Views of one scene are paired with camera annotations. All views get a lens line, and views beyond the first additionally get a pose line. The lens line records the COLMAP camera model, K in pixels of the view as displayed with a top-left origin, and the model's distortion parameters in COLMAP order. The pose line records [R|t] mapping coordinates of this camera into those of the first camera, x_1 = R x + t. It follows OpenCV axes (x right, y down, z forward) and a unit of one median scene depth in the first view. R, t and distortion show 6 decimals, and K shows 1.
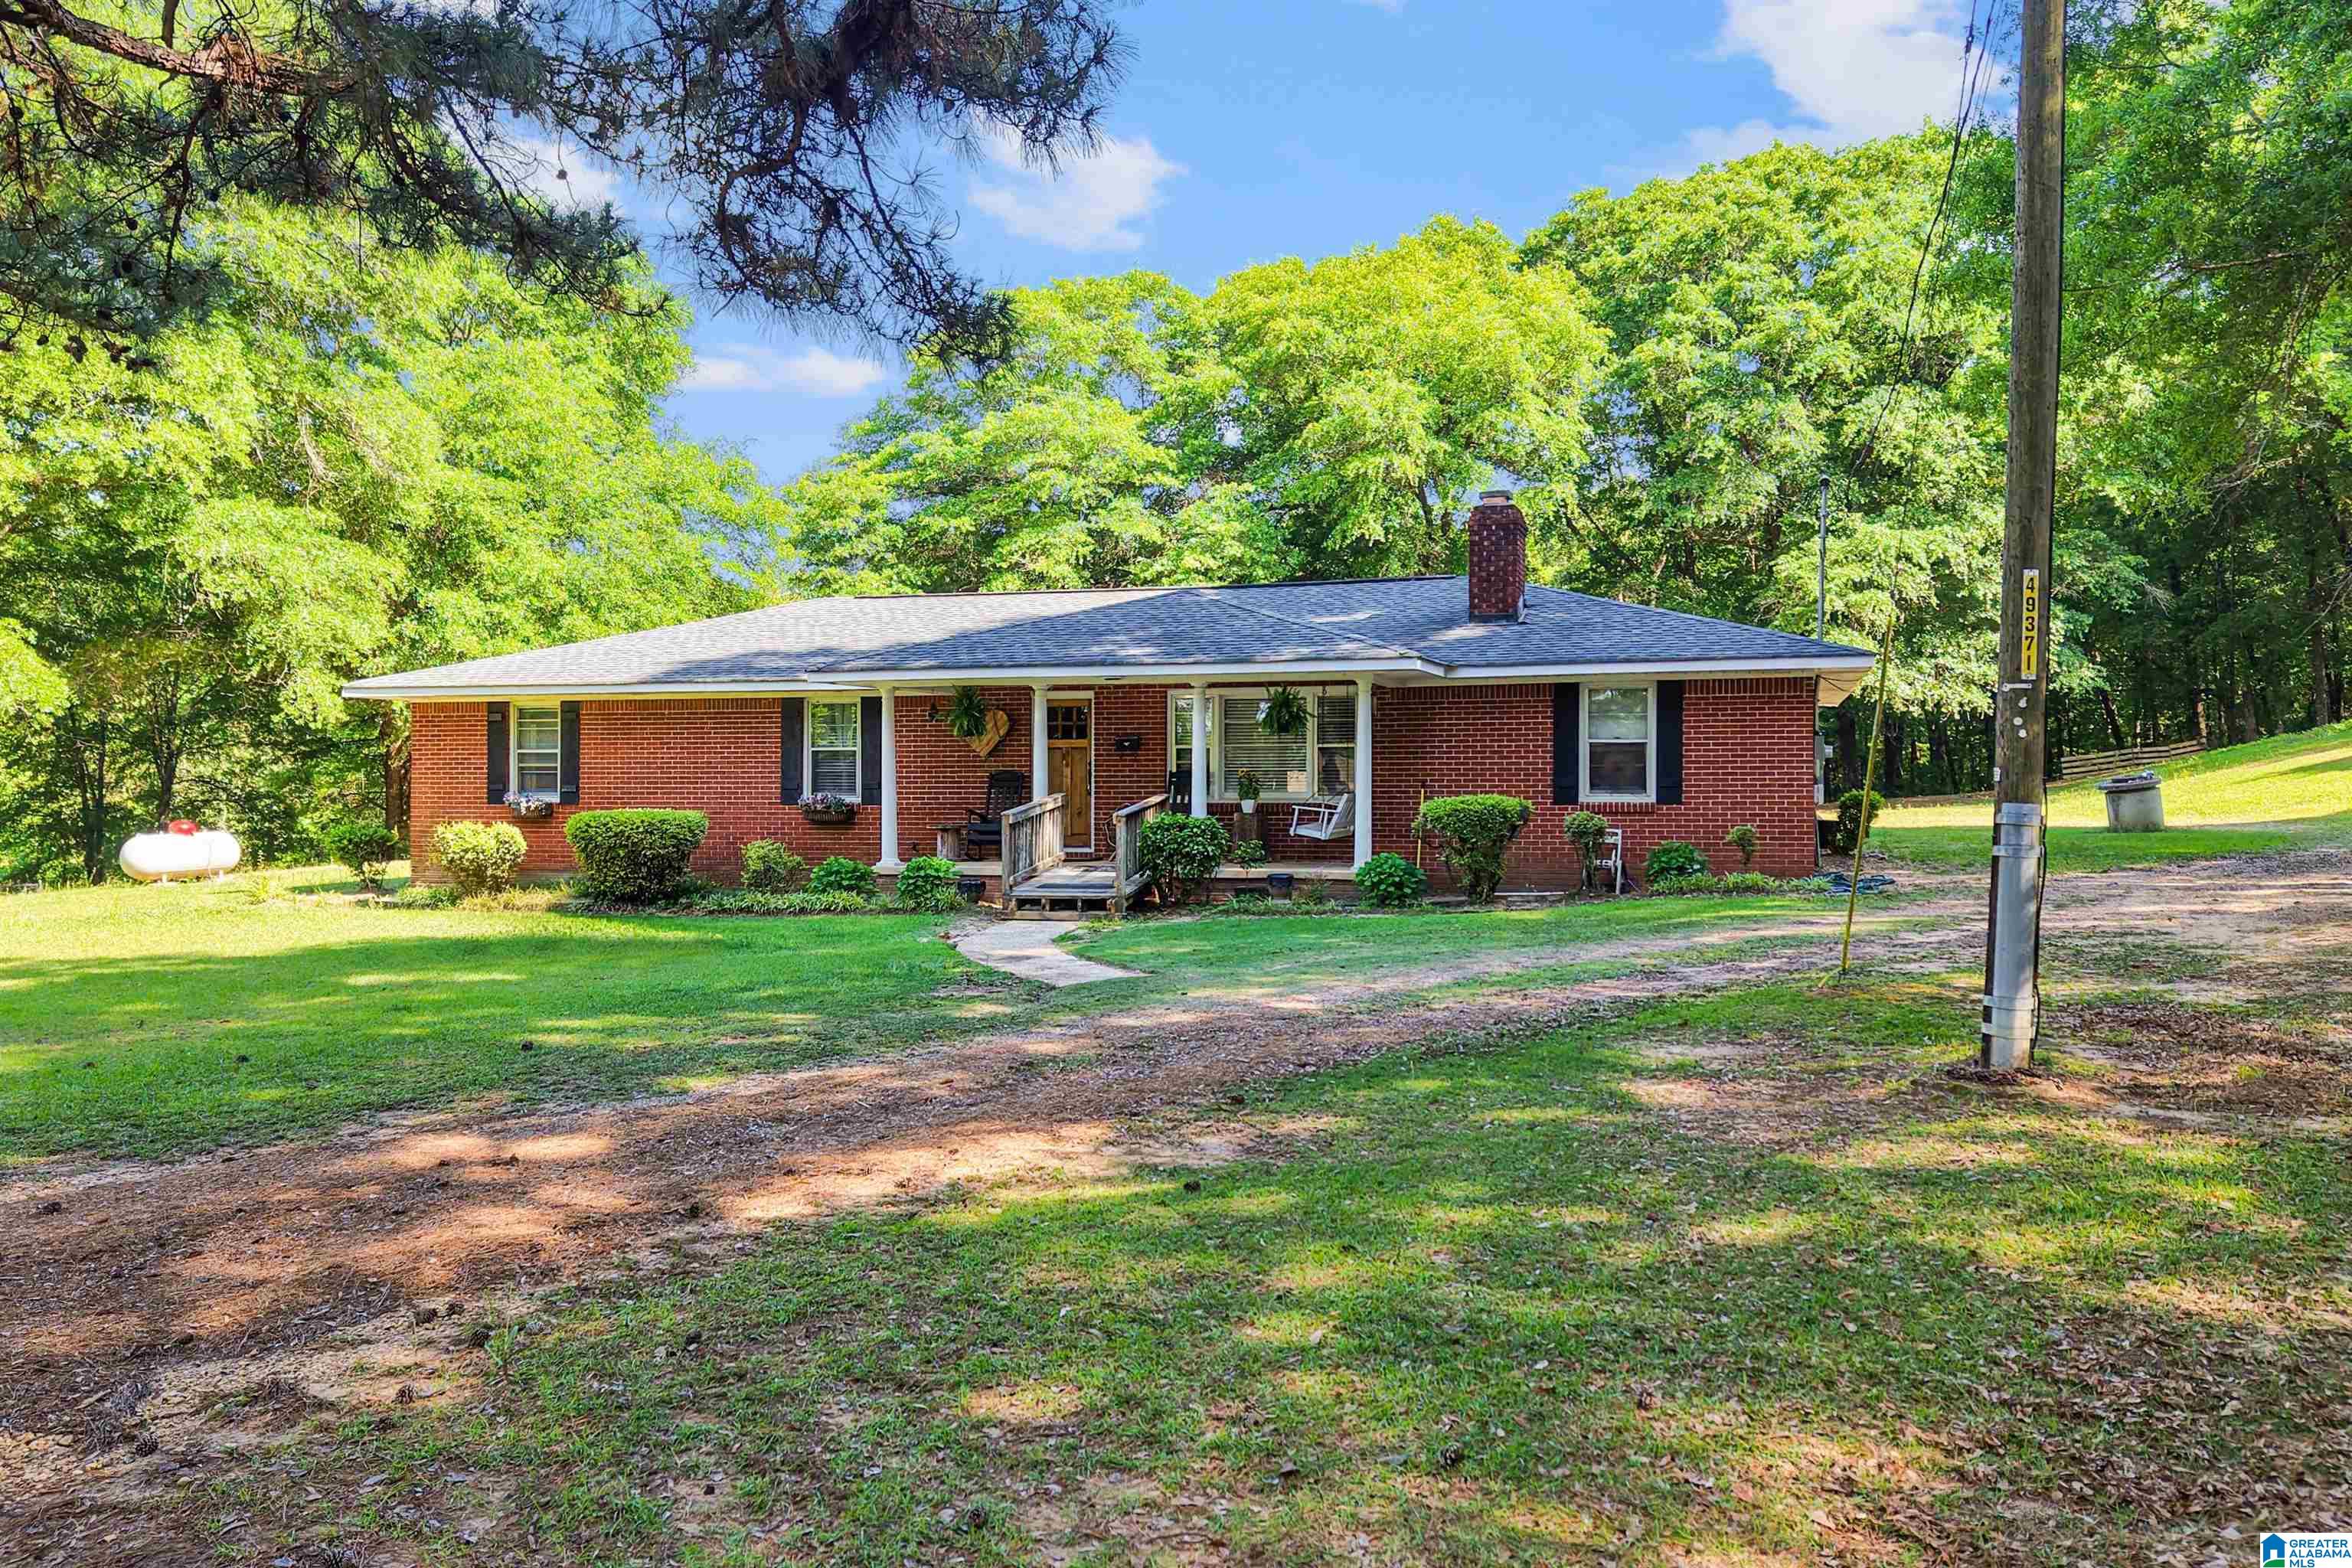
lens RADIAL K [[1921.4, 0, 1164.7], [0, 1921.4, 788.0], [0, 0, 1]] dist [0.033268, -0.043837]
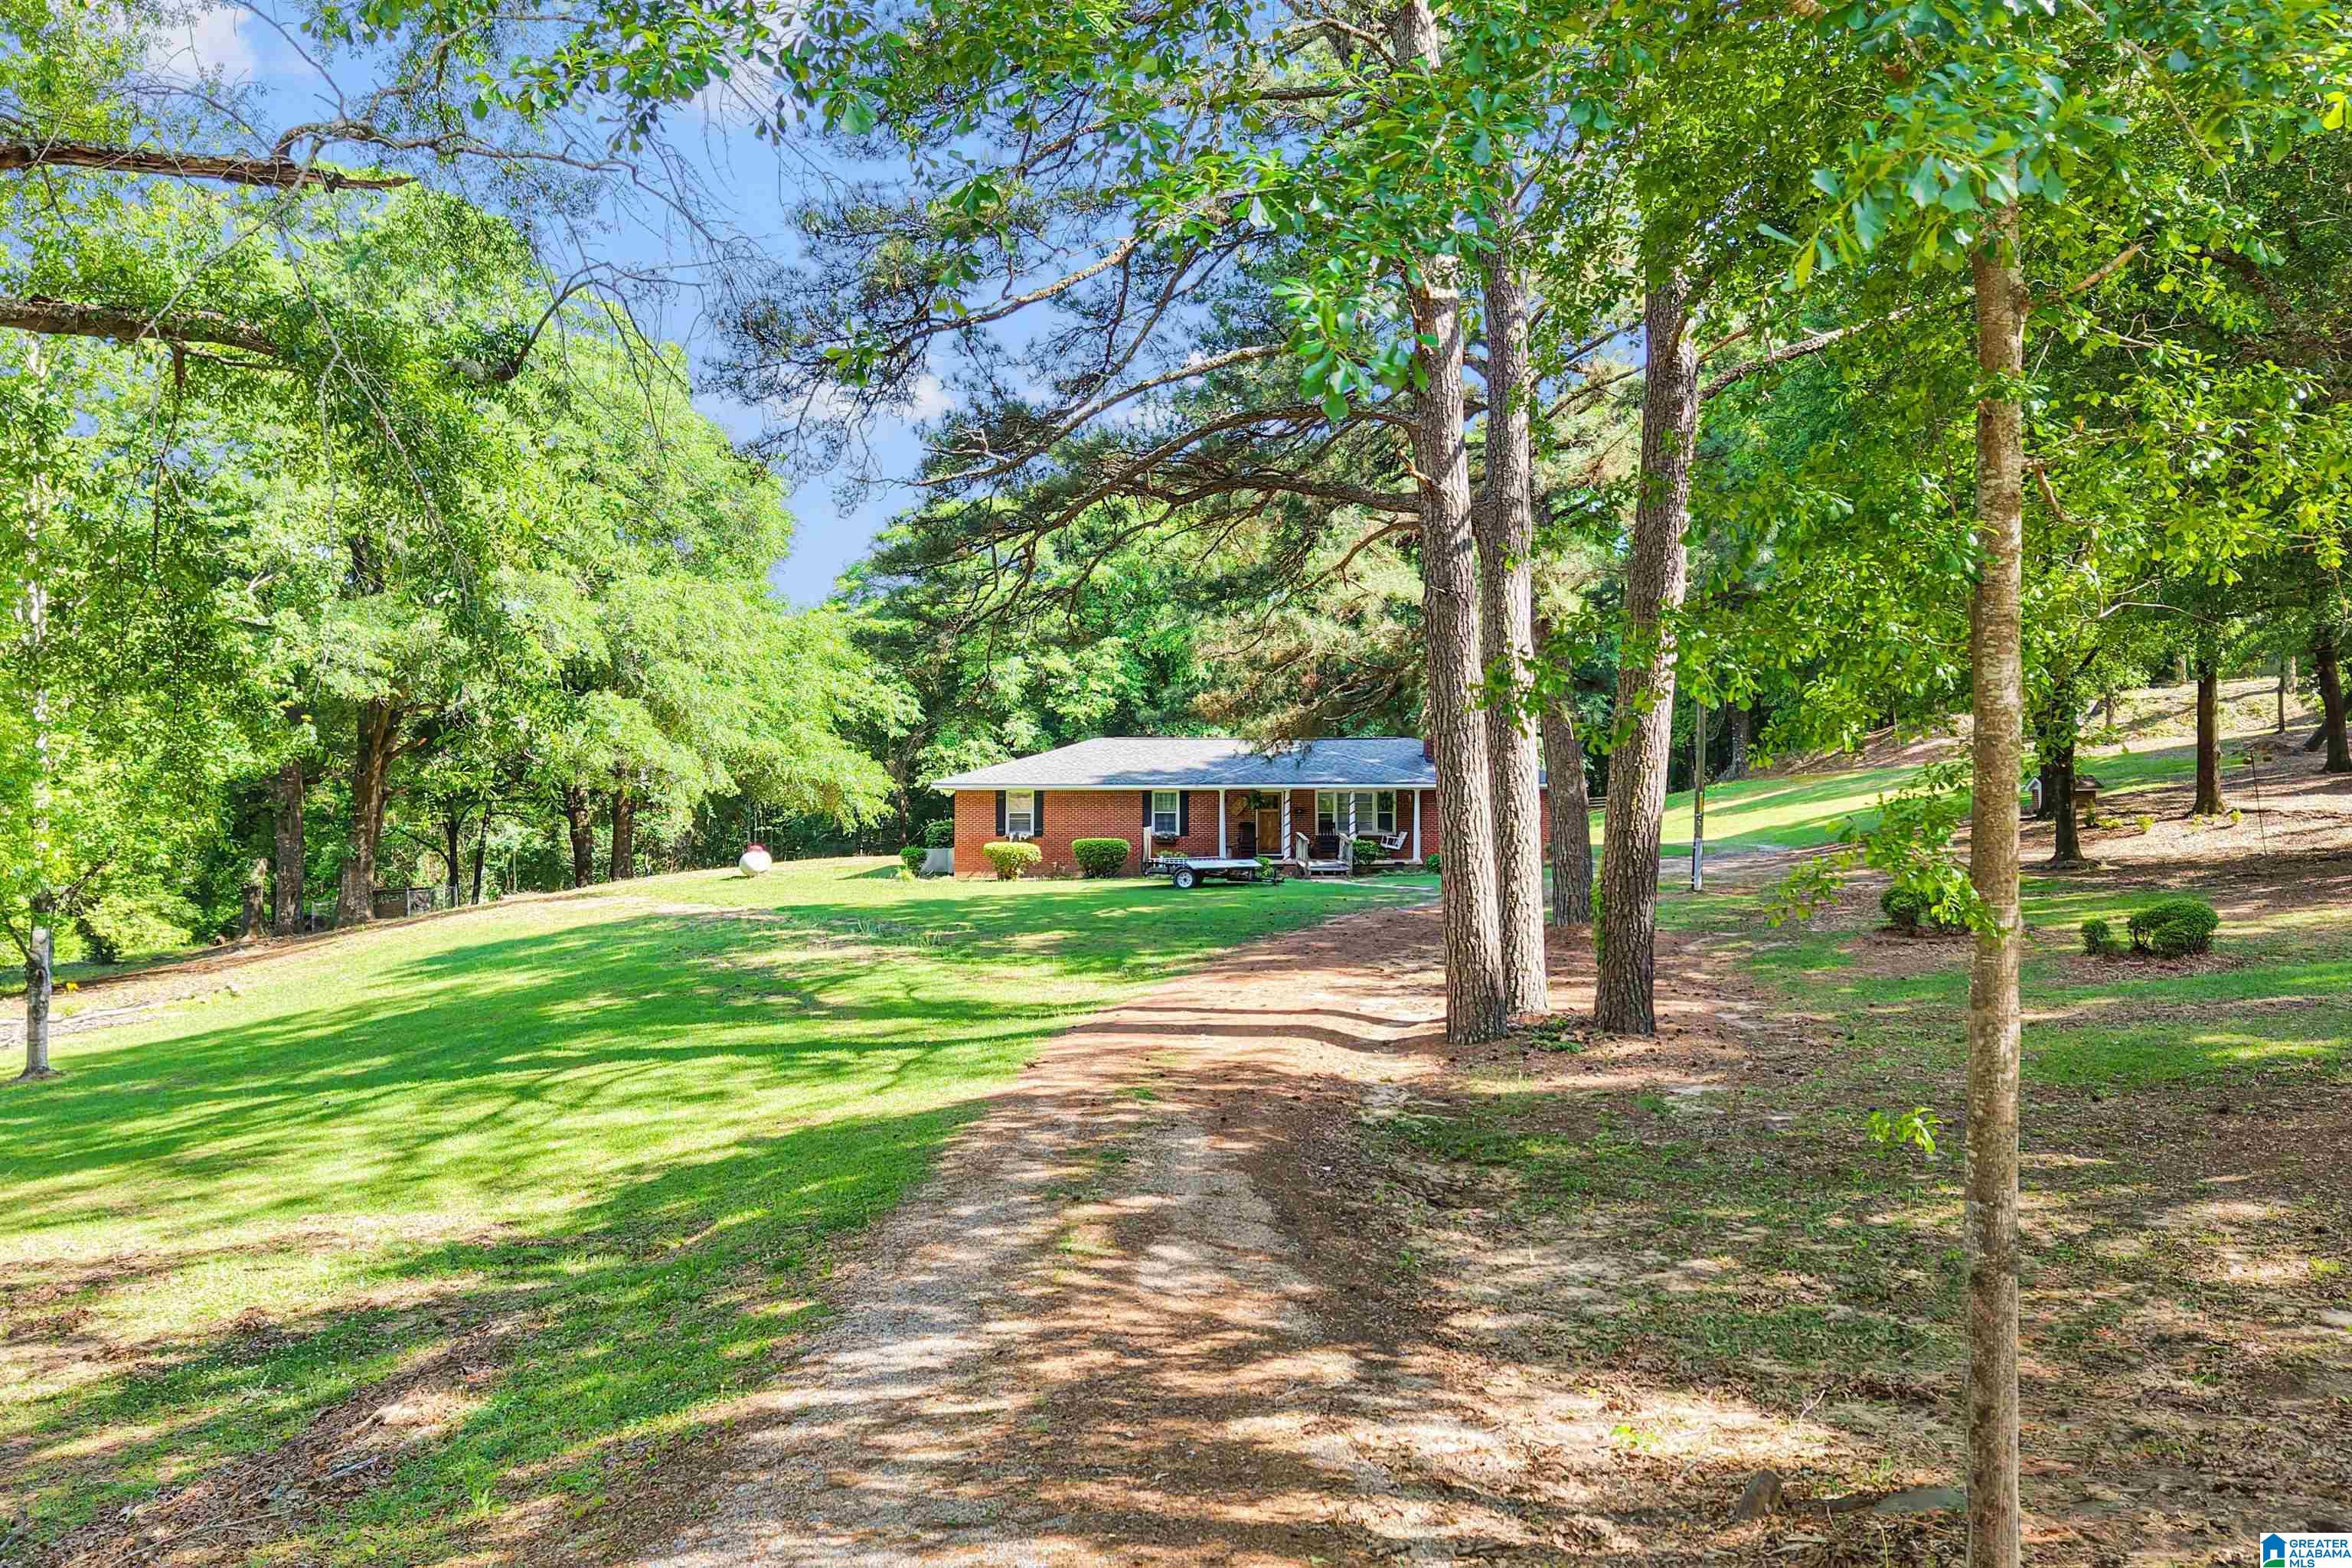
lens RADIAL K [[1921.4, 0, 1181.5], [0, 1921.4, 786.7], [0, 0, 1]] dist [0.033268, -0.043837]
pose [[0.949606, 0.003194, 0.313429, -0.827821], [0.000343, 0.999937, -0.011230, -0.023359], [-0.313445, 0.010772, 0.949545, -1.130885]]
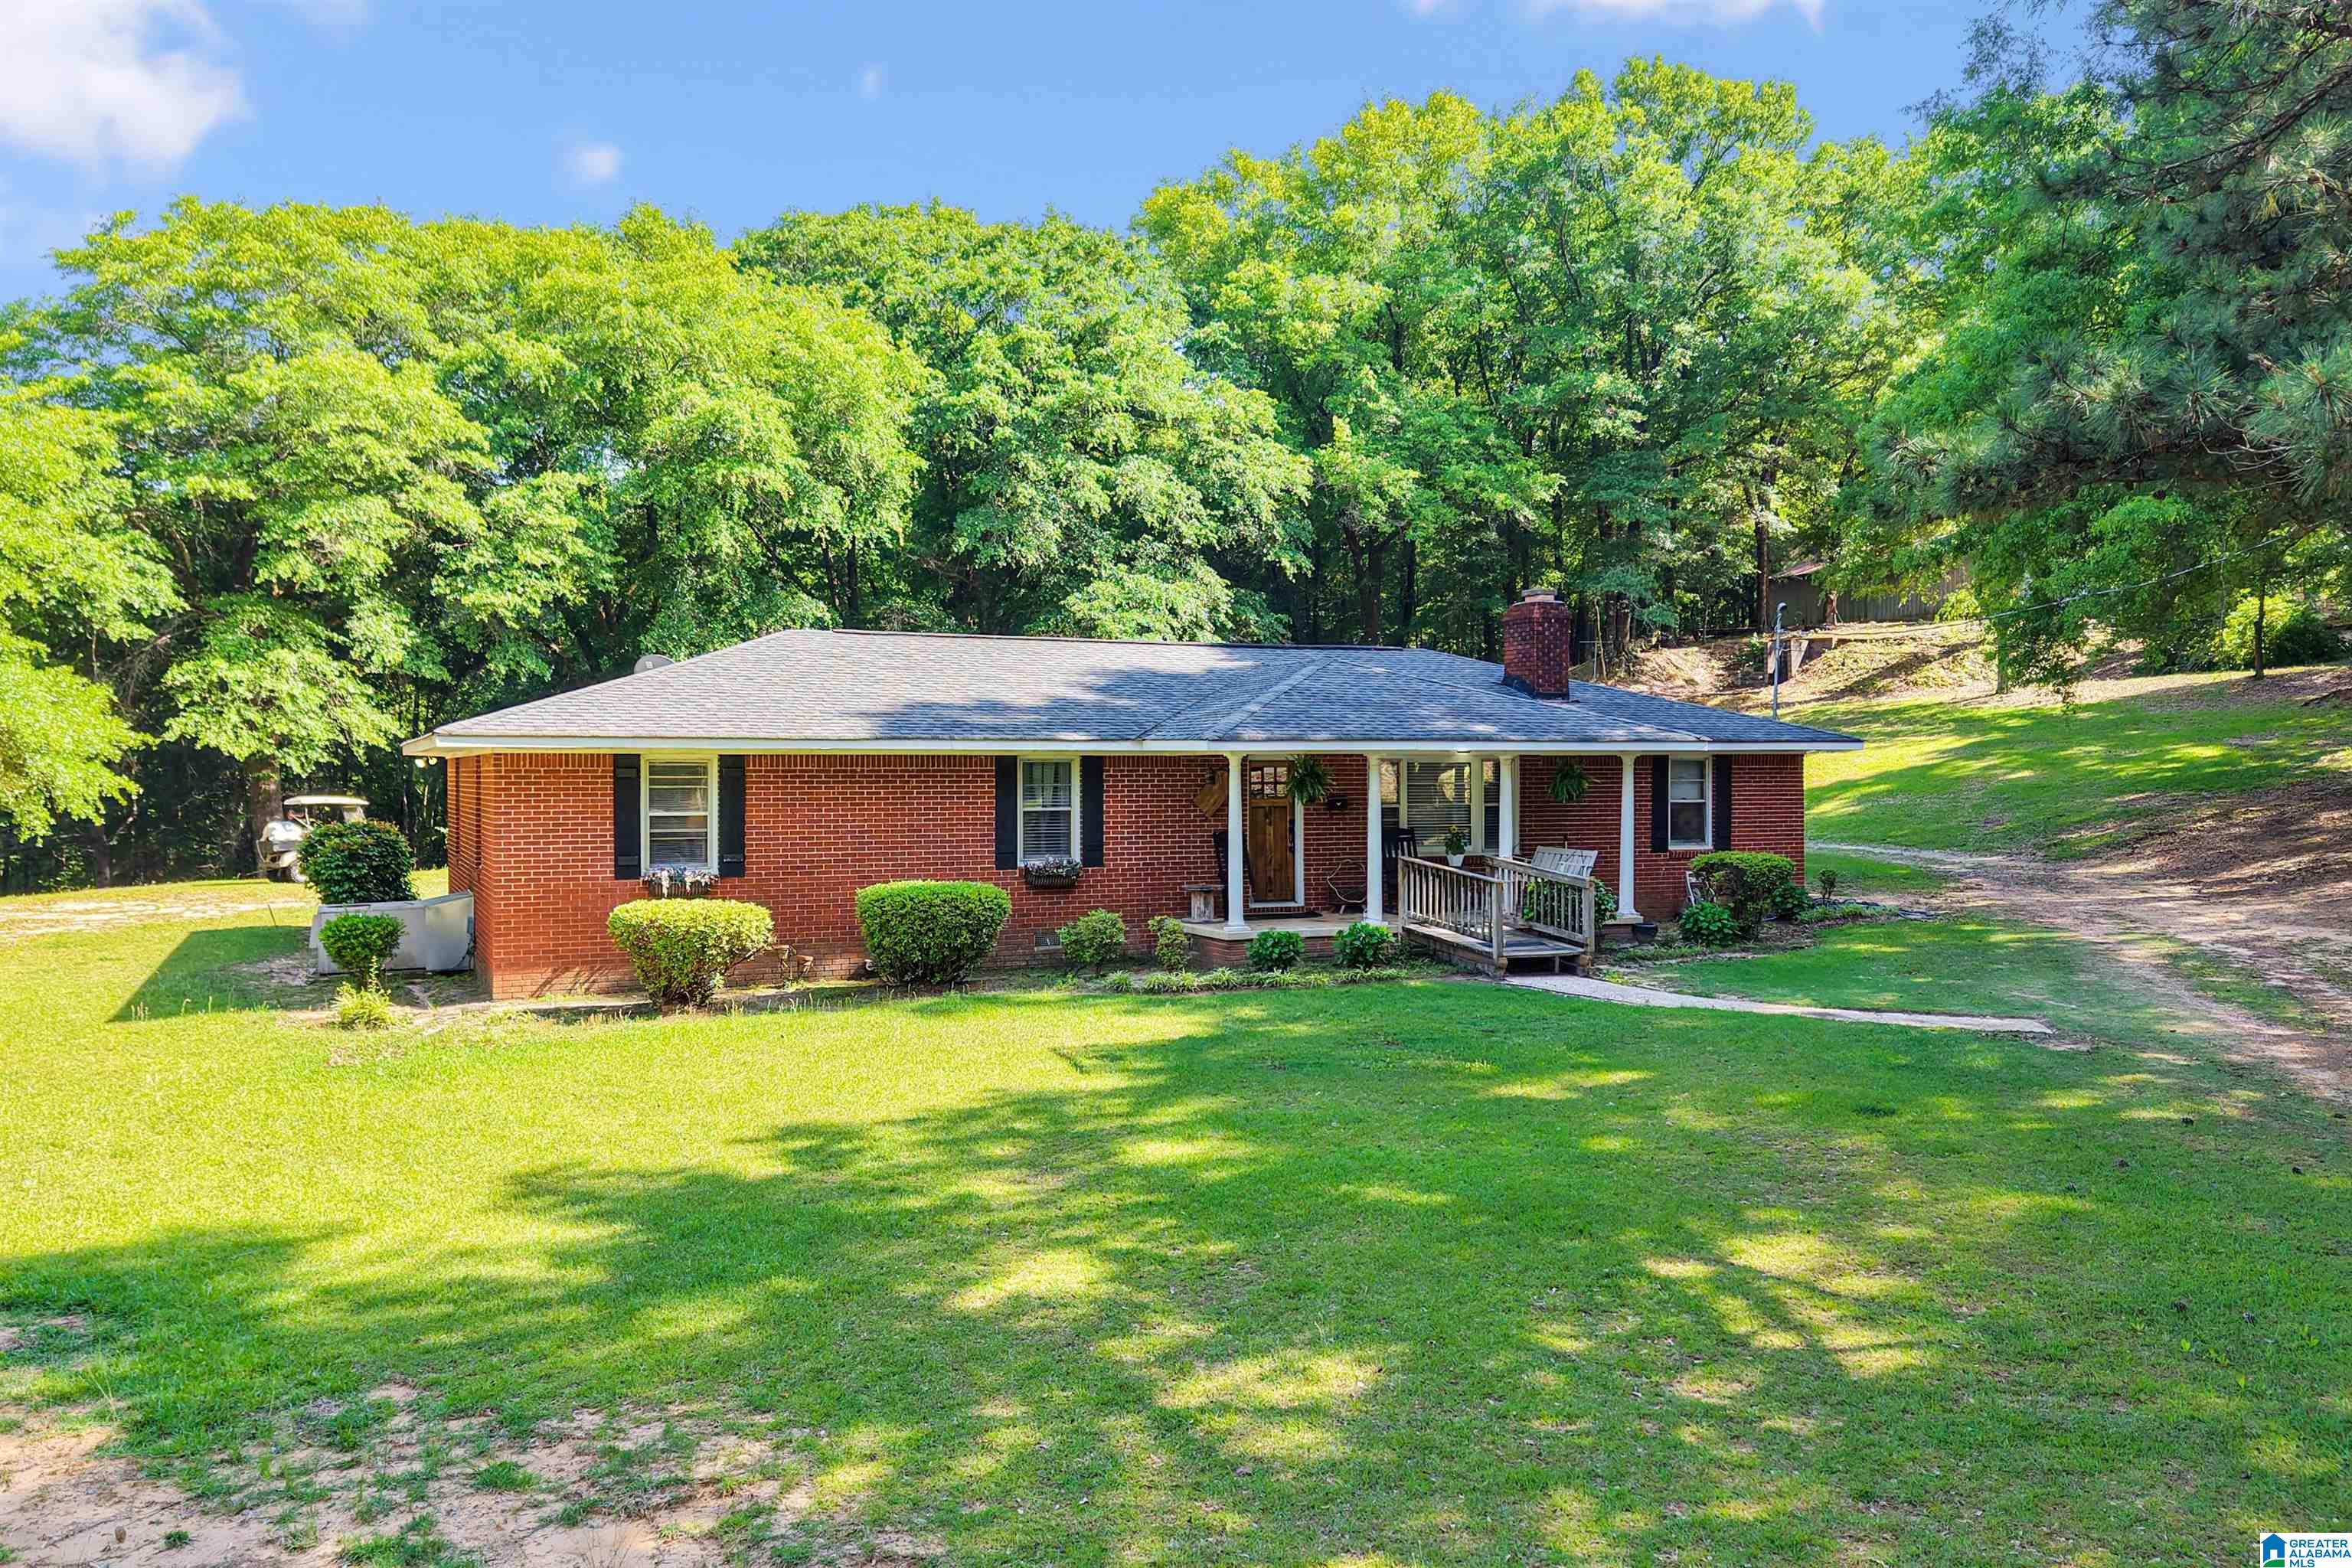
lens RADIAL K [[1921.4, 0, 1175.4], [0, 1921.4, 791.7], [0, 0, 1]] dist [0.033268, -0.043837]
pose [[0.733007, -0.010170, 0.680145, -0.733618], [-0.001259, 0.999866, 0.016308, -0.042420], [-0.680220, -0.012810, 0.732896, 0.237379]]
